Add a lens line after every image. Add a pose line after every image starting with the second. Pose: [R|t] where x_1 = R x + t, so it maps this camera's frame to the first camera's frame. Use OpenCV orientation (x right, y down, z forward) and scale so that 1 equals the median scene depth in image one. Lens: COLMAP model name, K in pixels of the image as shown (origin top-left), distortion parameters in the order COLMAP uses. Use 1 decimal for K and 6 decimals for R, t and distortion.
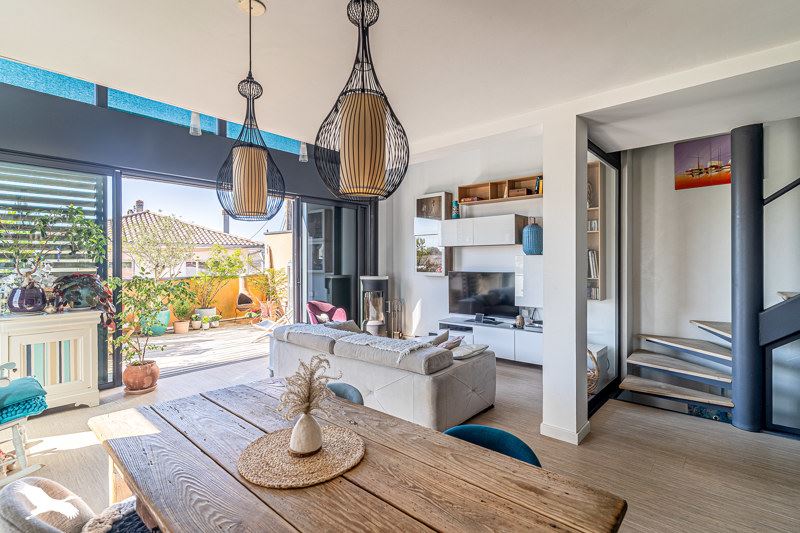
lens RADIAL K [[385.7, 0, 399.7], [0, 385.7, 264.7], [0, 0, 1]] dist [0.019116, 0.000840]
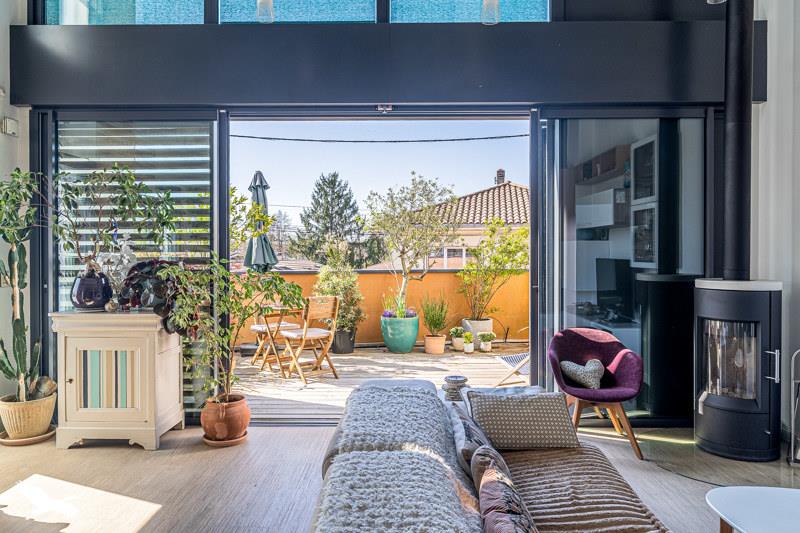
lens RADIAL K [[551.8, 0, 399.9], [0, 551.8, 264.4], [0, 0, 1]] dist [0.011740, 0.001352]
pose [[0.638496, 0.019424, -0.769380, 0.136273], [-0.005291, 0.999769, 0.020849, 0.003599], [0.769607, -0.009241, 0.638451, 0.371973]]
